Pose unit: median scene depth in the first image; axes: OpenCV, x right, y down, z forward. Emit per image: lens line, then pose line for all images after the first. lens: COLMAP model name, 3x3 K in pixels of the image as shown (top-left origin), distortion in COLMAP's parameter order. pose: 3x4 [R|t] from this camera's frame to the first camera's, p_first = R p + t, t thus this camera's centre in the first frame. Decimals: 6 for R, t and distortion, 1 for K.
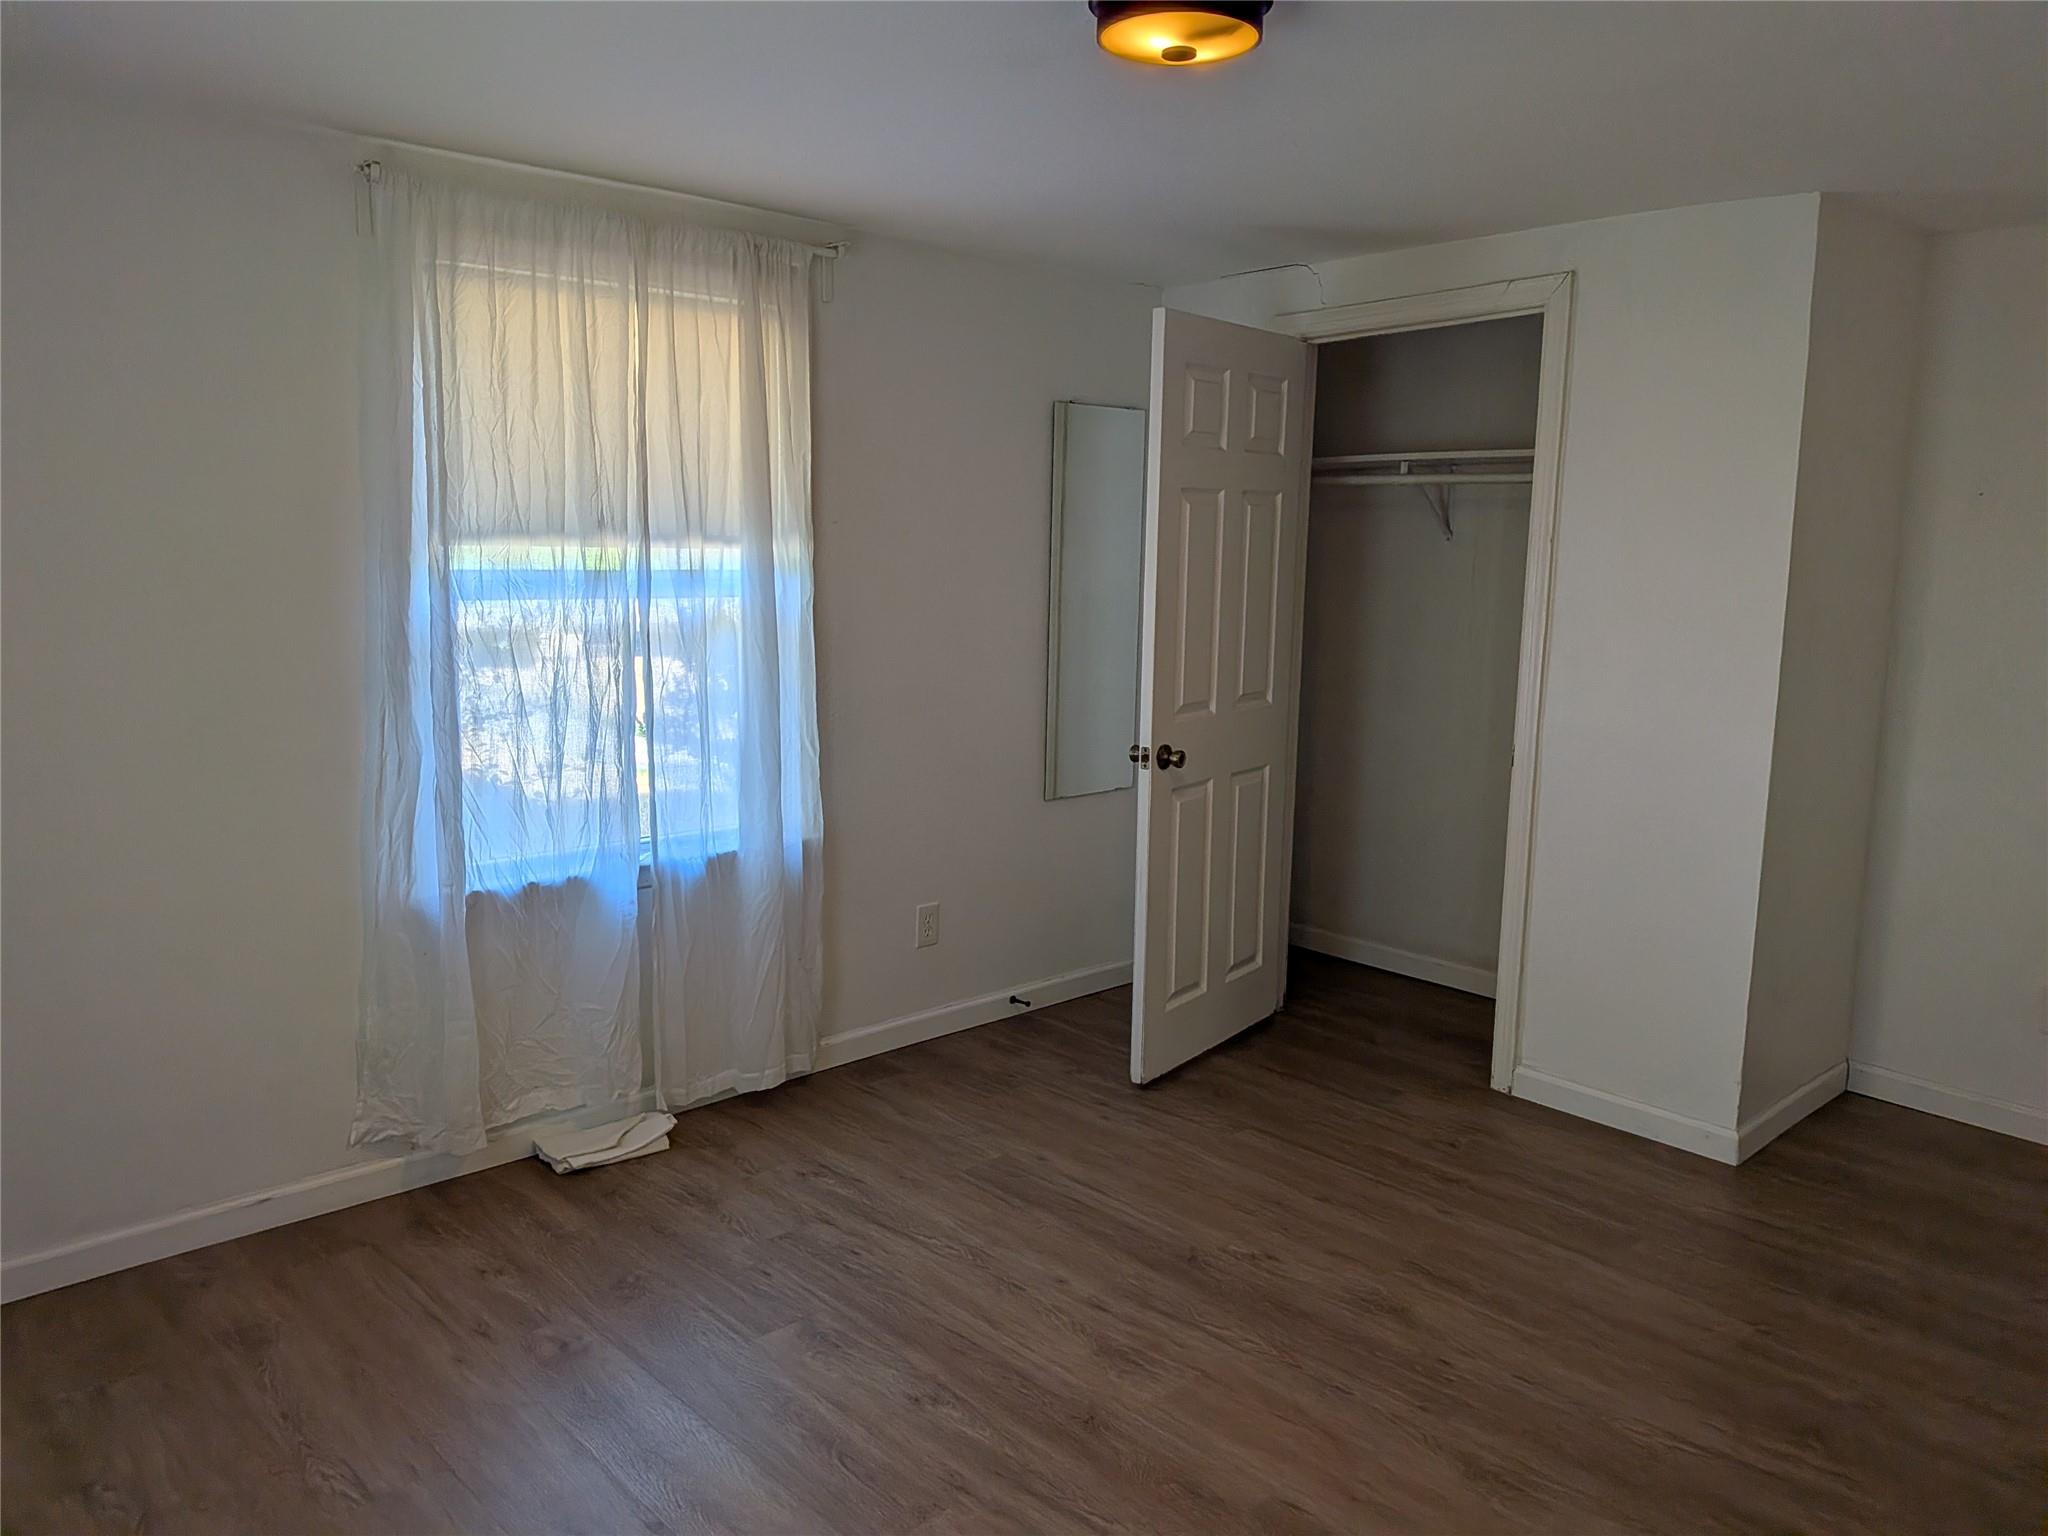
lens RADIAL K [[1441.3, 0, 1020.4], [0, 1441.3, 736.2], [0, 0, 1]] dist [0.081952, -0.138832]
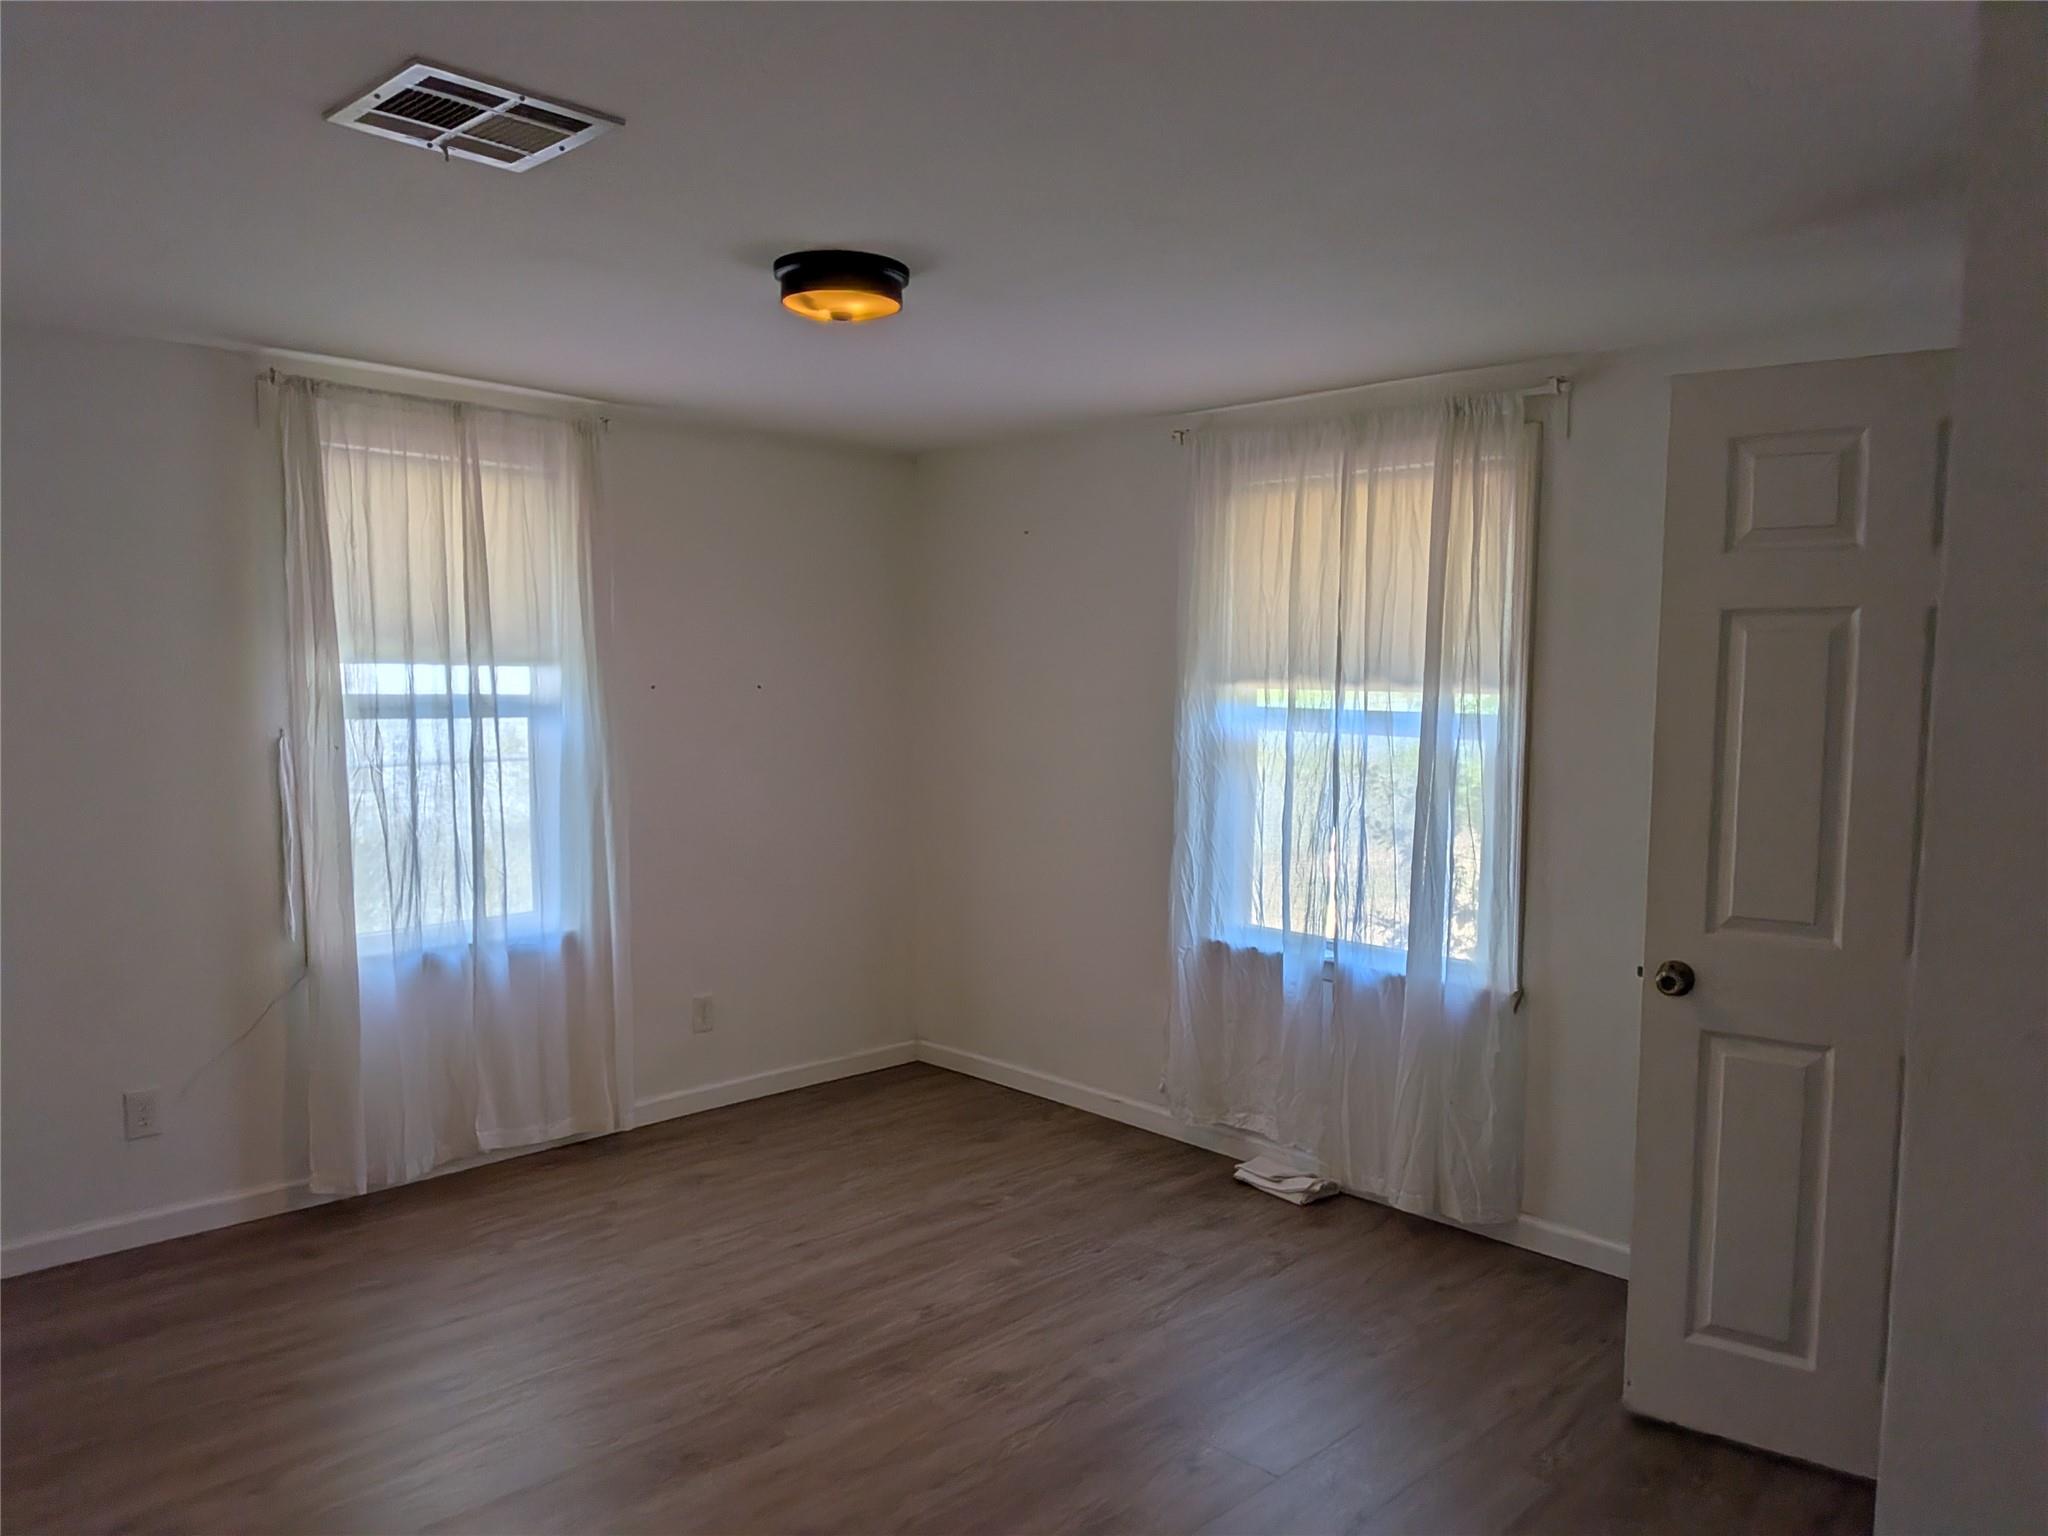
lens RADIAL K [[1470.8, 0, 1028.5], [0, 1470.8, 813.7], [0, 0, 1]] dist [0.082778, -0.139516]
pose [[0.024765, 0.082793, -0.996259, 0.949055], [-0.148438, 0.985822, 0.078236, -0.088852], [0.988612, 0.145946, 0.036703, 0.730804]]
